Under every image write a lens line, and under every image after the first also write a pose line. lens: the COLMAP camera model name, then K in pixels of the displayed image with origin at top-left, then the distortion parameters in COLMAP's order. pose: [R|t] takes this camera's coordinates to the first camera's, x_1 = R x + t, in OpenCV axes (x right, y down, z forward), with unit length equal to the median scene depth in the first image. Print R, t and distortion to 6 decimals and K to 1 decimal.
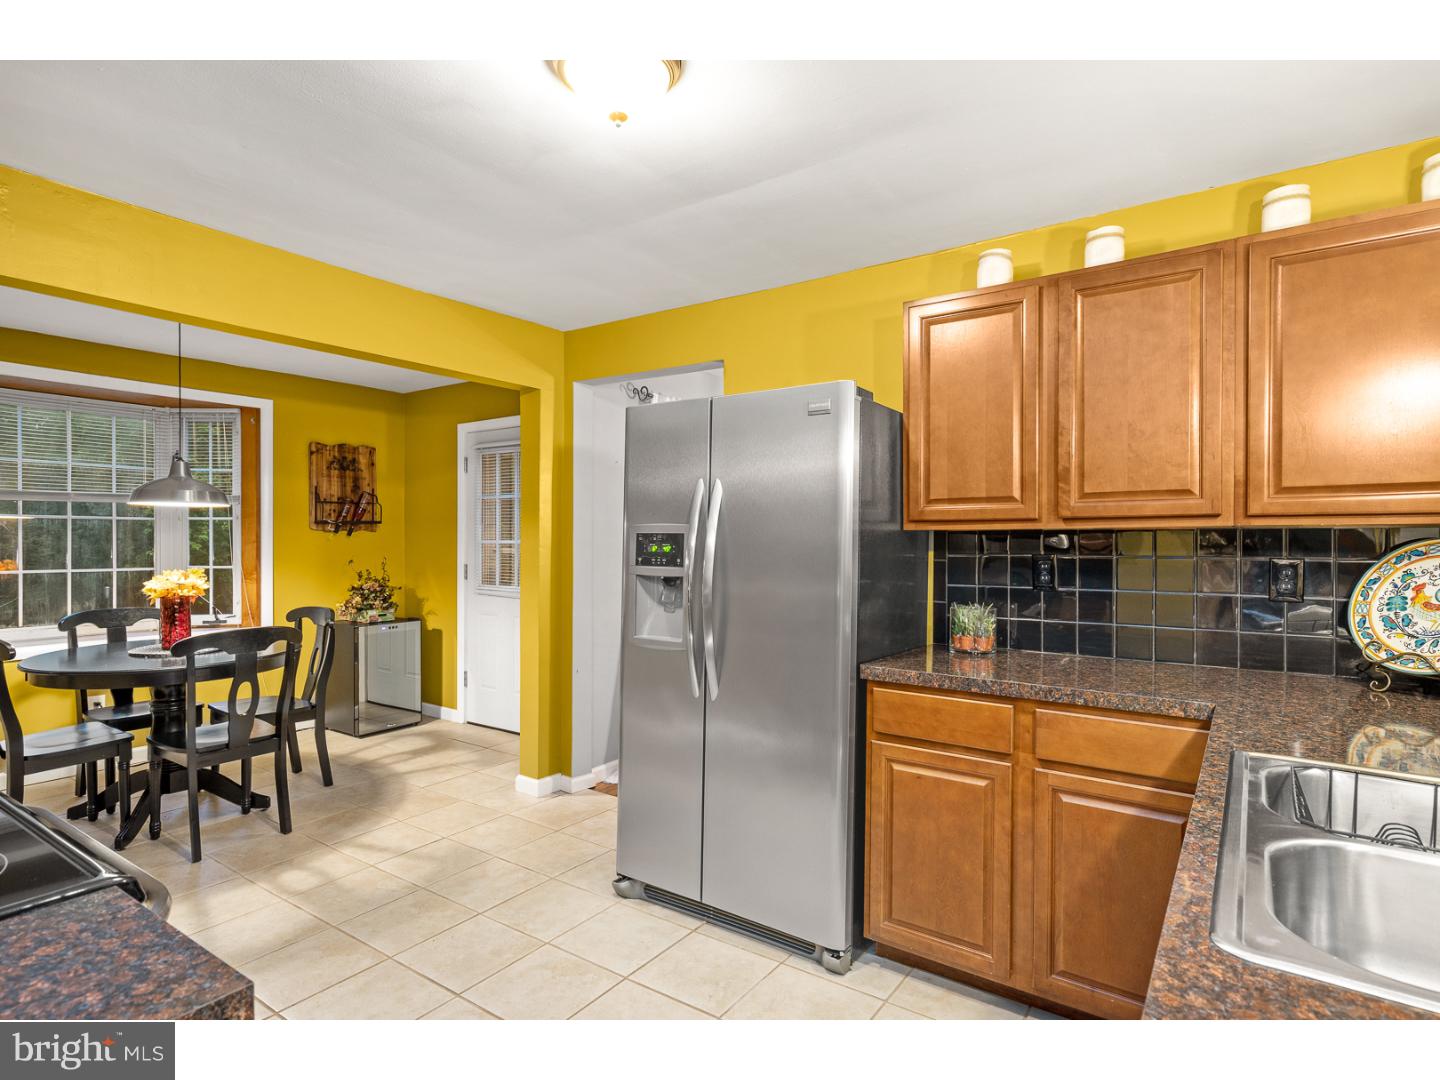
lens RADIAL K [[760.8, 0, 717.9], [0, 760.8, 542.7], [0, 0, 1]] dist [-0.000843, 0.000179]
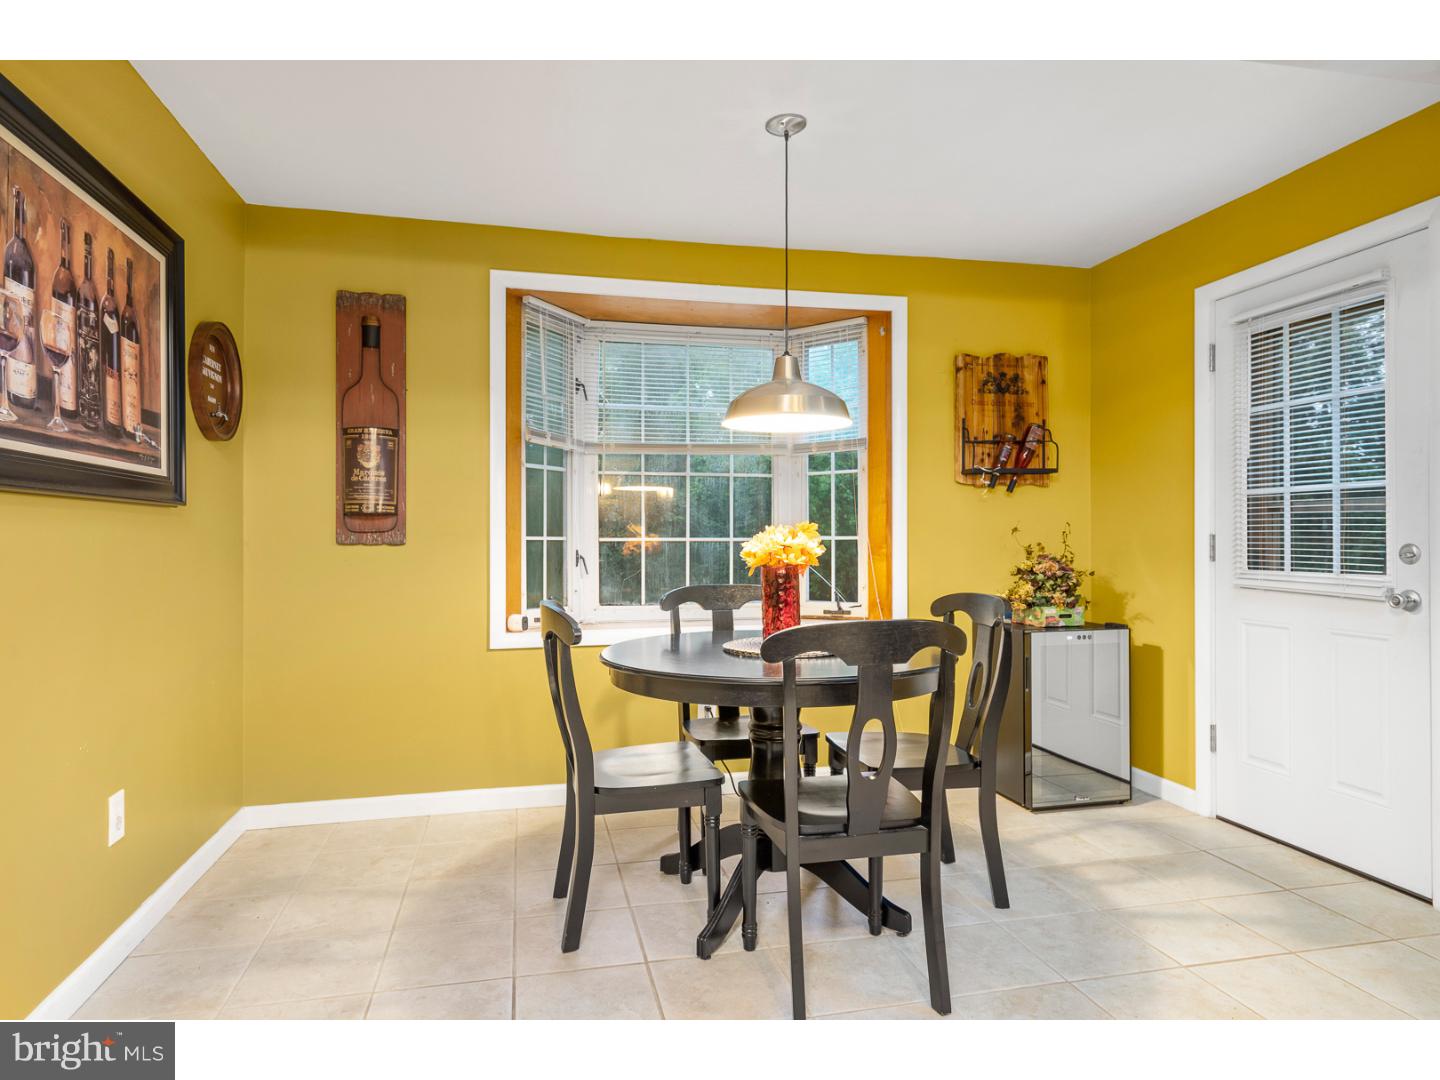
lens RADIAL K [[874.9, 0, 717.3], [0, 874.9, 540.5], [0, 0, 1]] dist [0.002333, 0.001339]
pose [[0.743996, -0.002193, -0.668181, -0.204797], [0.001021, 0.999997, -0.002145, 0.041039], [0.668184, 0.000914, 0.743996, 0.328331]]
